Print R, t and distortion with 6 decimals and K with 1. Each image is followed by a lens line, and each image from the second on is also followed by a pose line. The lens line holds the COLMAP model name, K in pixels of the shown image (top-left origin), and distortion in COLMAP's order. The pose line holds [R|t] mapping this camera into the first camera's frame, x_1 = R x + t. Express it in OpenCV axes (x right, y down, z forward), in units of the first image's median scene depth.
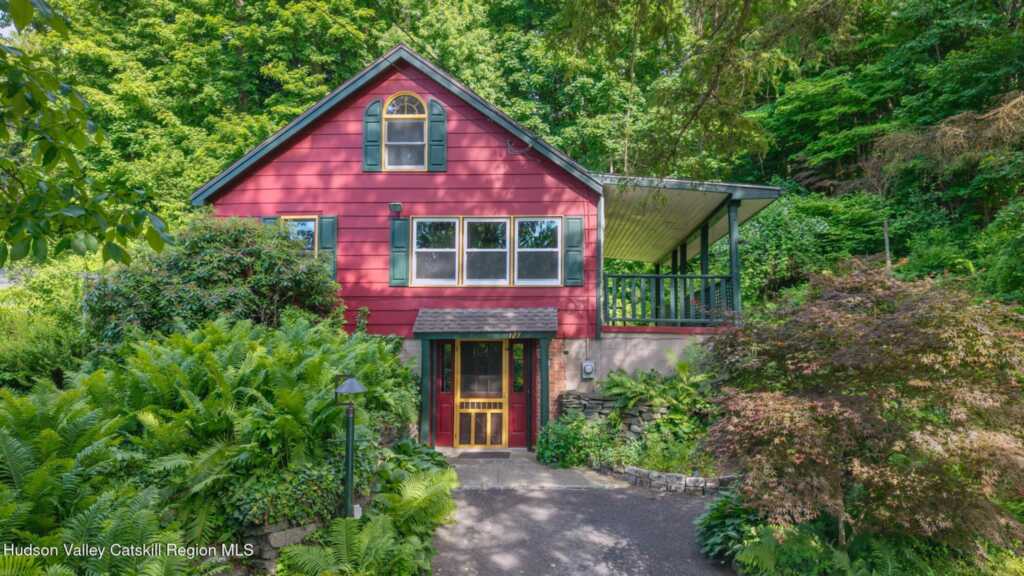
lens RADIAL K [[733.0, 0, 514.1], [0, 733.0, 294.5], [0, 0, 1]] dist [0.071331, -0.020330]
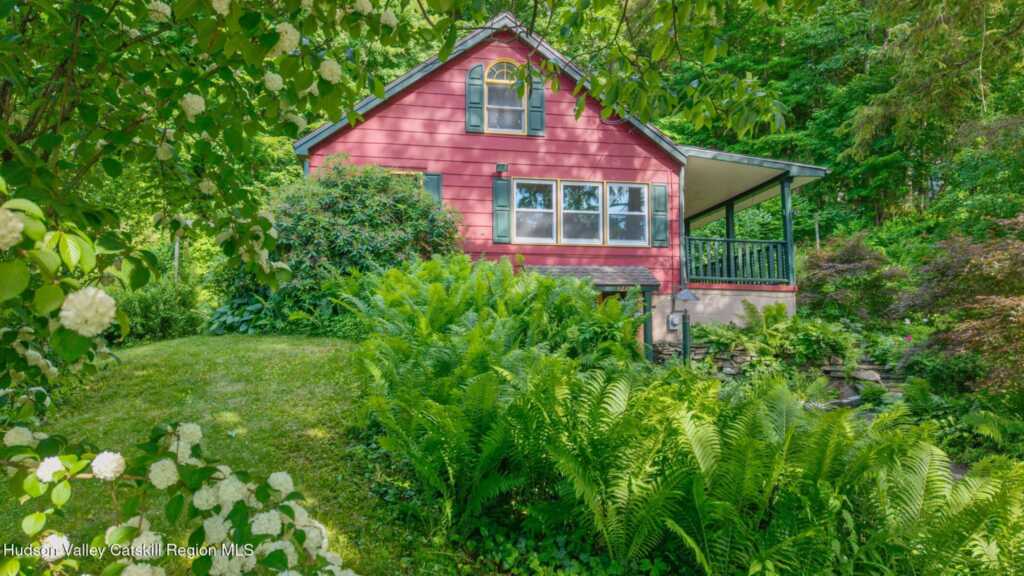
lens RADIAL K [[733.0, 0, 513.2], [0, 733.0, 290.5], [0, 0, 1]] dist [0.071331, -0.020330]
pose [[0.968785, 0.013511, 0.247533, -0.194738], [-0.010511, 0.999855, -0.013434, 0.034497], [-0.247678, 0.010413, 0.968786, -0.008240]]
